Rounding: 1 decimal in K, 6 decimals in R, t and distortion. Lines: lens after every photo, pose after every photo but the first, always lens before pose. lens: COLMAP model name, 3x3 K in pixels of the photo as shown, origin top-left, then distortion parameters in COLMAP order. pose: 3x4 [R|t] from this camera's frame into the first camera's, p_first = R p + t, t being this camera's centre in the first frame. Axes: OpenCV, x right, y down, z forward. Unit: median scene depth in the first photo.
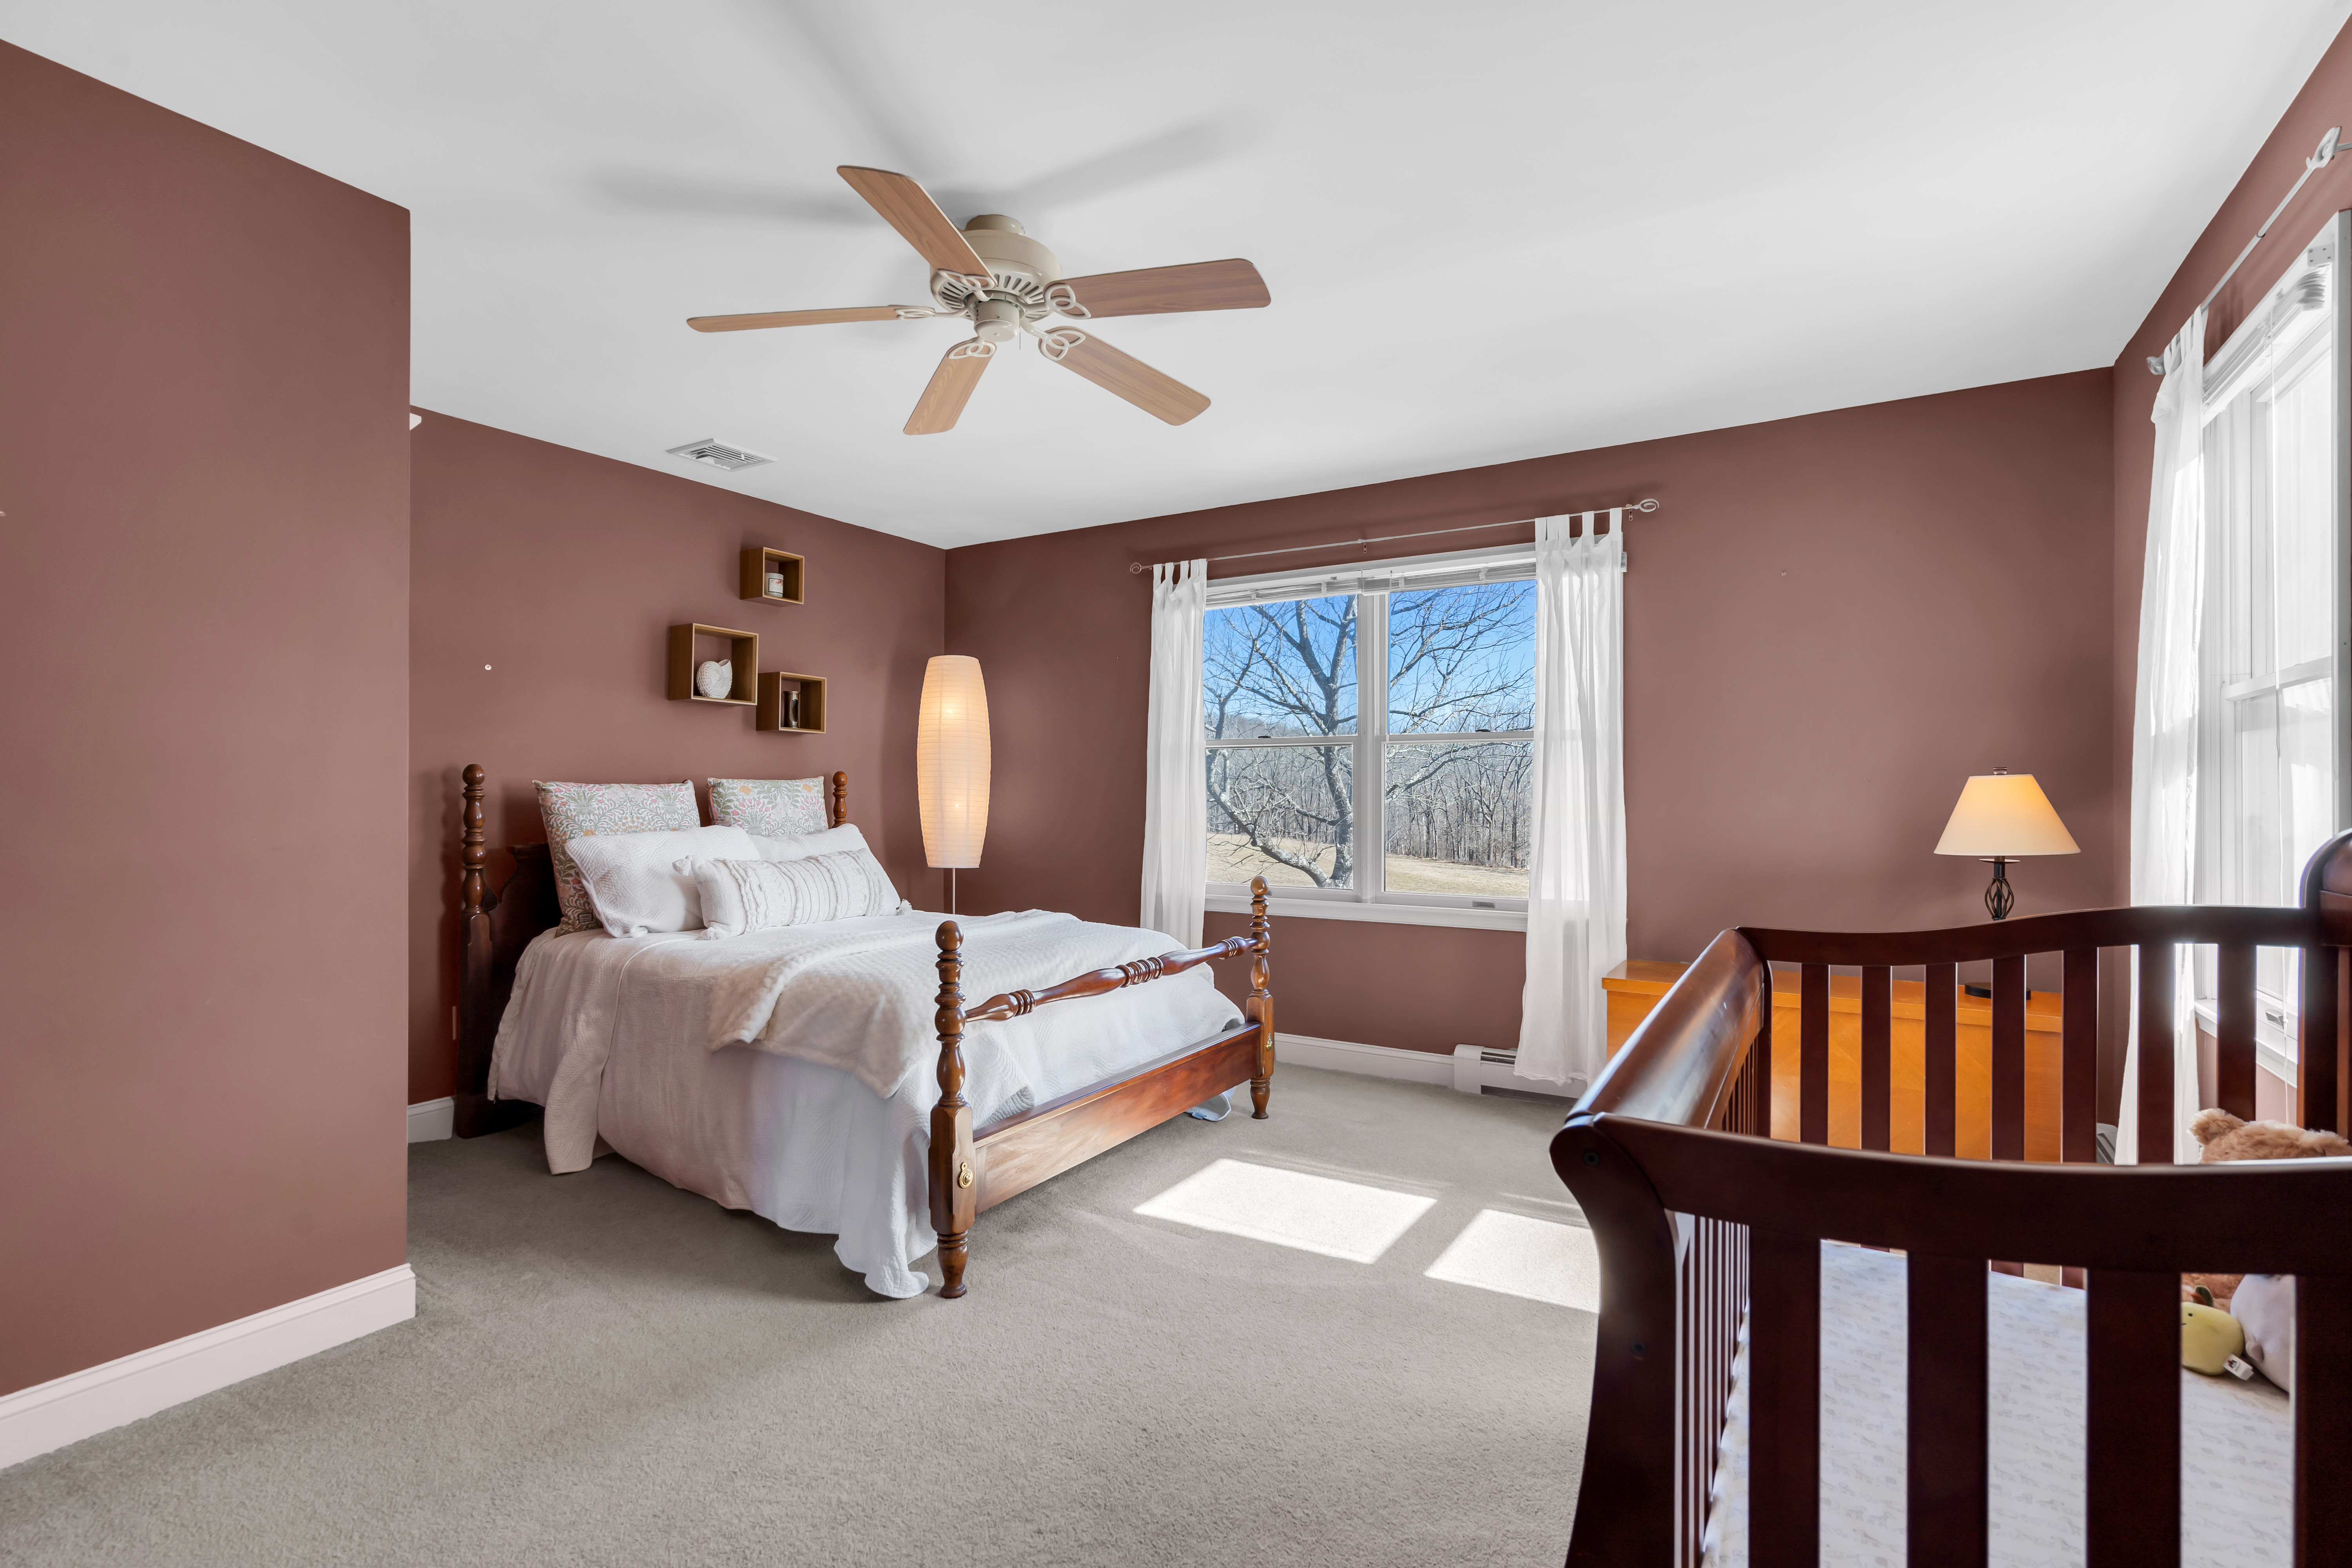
lens RADIAL K [[1070.3, 0, 1171.6], [0, 1070.3, 787.4], [0, 0, 1]] dist [0.000588, -0.001455]
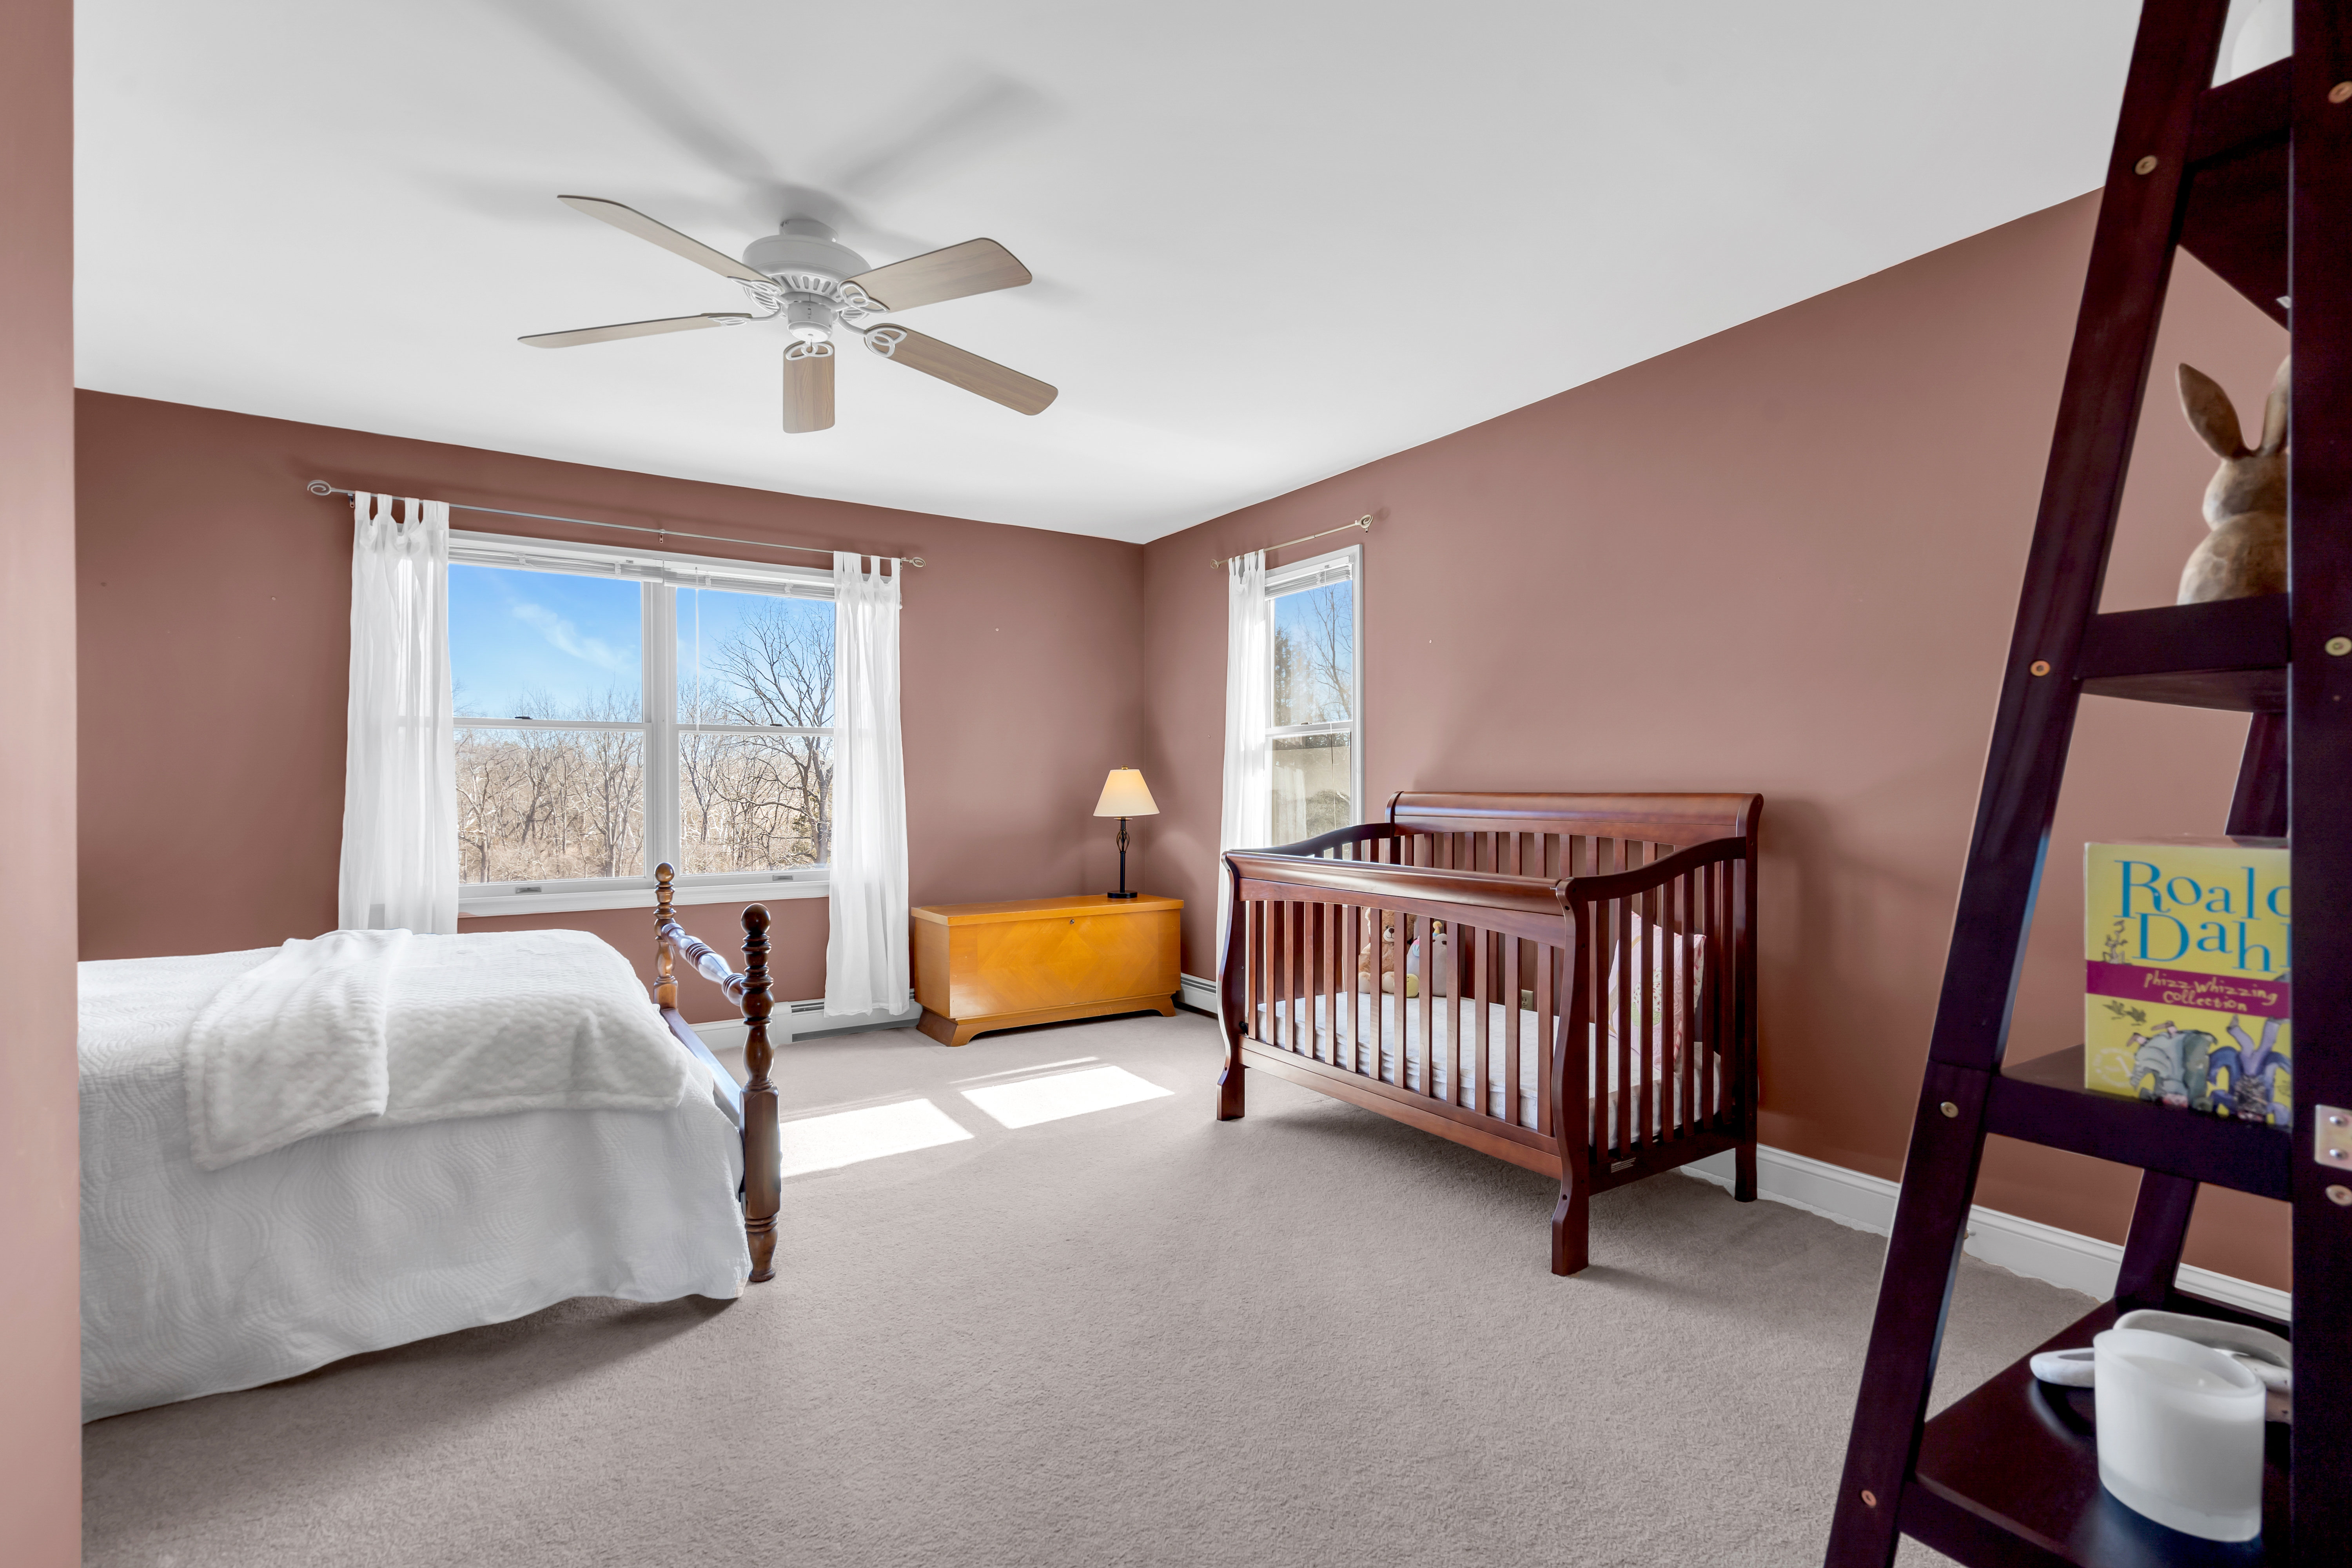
lens RADIAL K [[1070.3, 0, 1171.1], [0, 1070.3, 784.5], [0, 0, 1]] dist [0.000588, -0.001455]
pose [[0.433927, -0.000535, 0.900948, -0.599899], [-0.003040, 0.999993, 0.002059, 0.006907], [-0.900943, -0.003632, 0.433922, 0.144746]]
